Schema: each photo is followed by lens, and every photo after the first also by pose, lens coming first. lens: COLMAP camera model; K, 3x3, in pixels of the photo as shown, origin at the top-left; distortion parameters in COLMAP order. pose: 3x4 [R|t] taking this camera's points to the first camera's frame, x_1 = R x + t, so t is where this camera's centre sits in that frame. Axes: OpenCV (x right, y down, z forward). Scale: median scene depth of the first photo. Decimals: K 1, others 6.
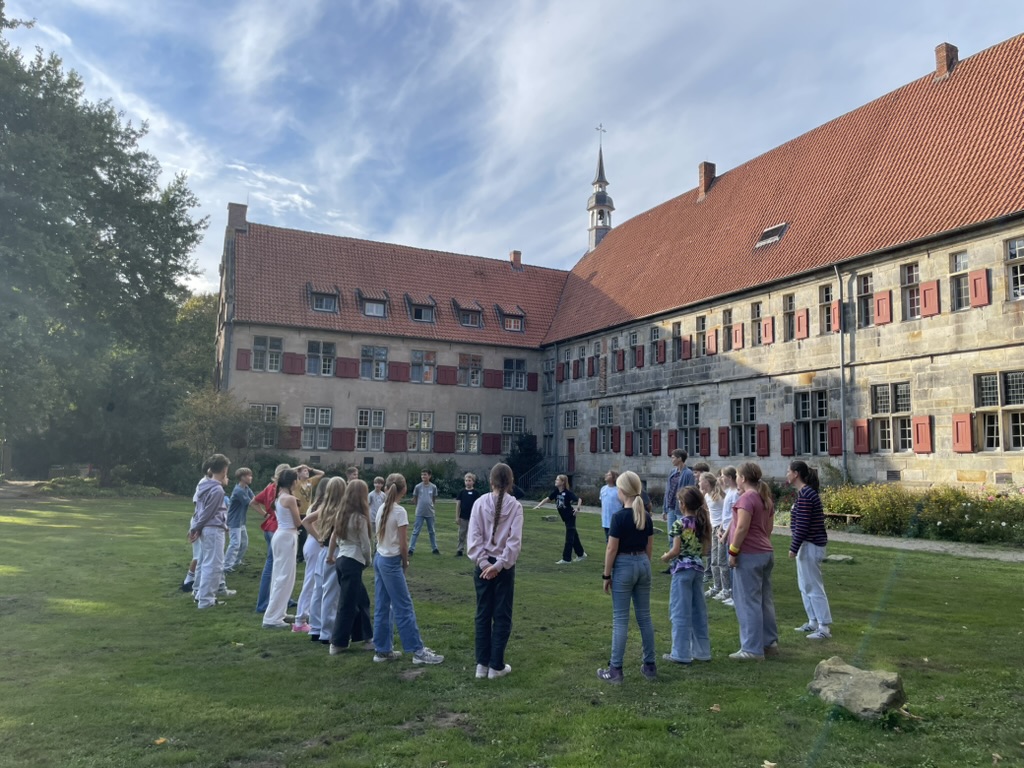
lens RADIAL K [[775.5, 0, 513.8], [0, 775.5, 381.8], [0, 0, 1]] dist [0.036552, -0.023400]
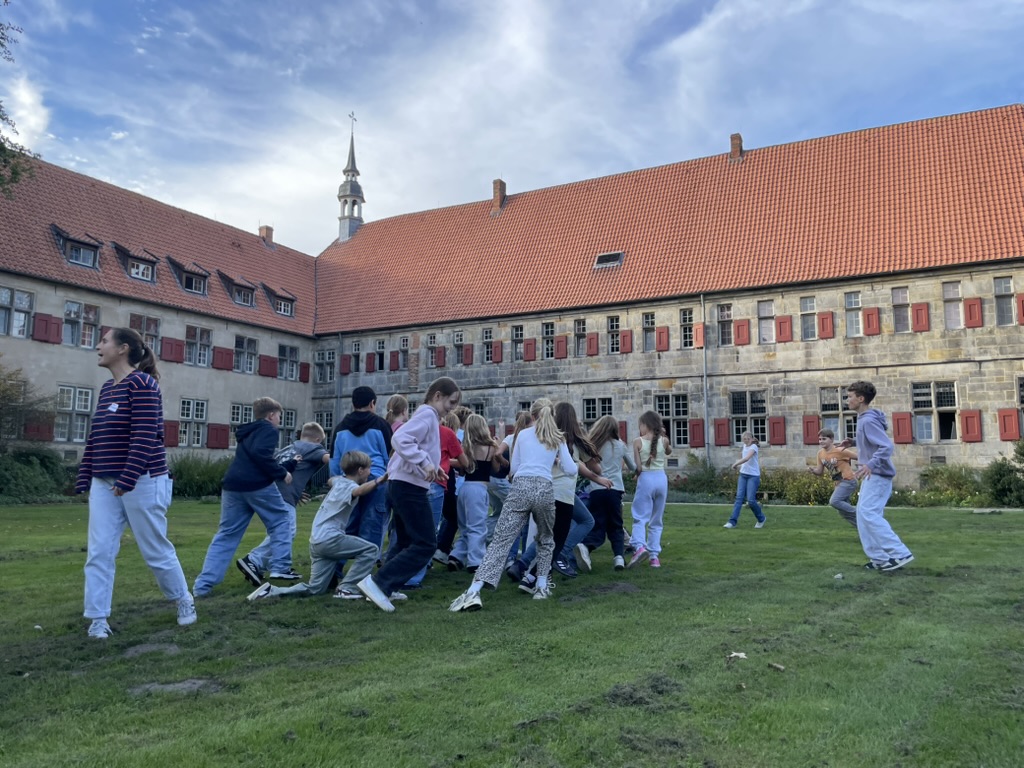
lens RADIAL K [[775.5, 0, 515.5], [0, 775.5, 386.1], [0, 0, 1]] dist [0.036552, -0.023400]
pose [[0.803739, 0.052856, 0.592630, -0.455873], [-0.051933, 0.998477, -0.018621, 0.029131], [-0.592712, -0.015811, 0.805260, 0.148536]]
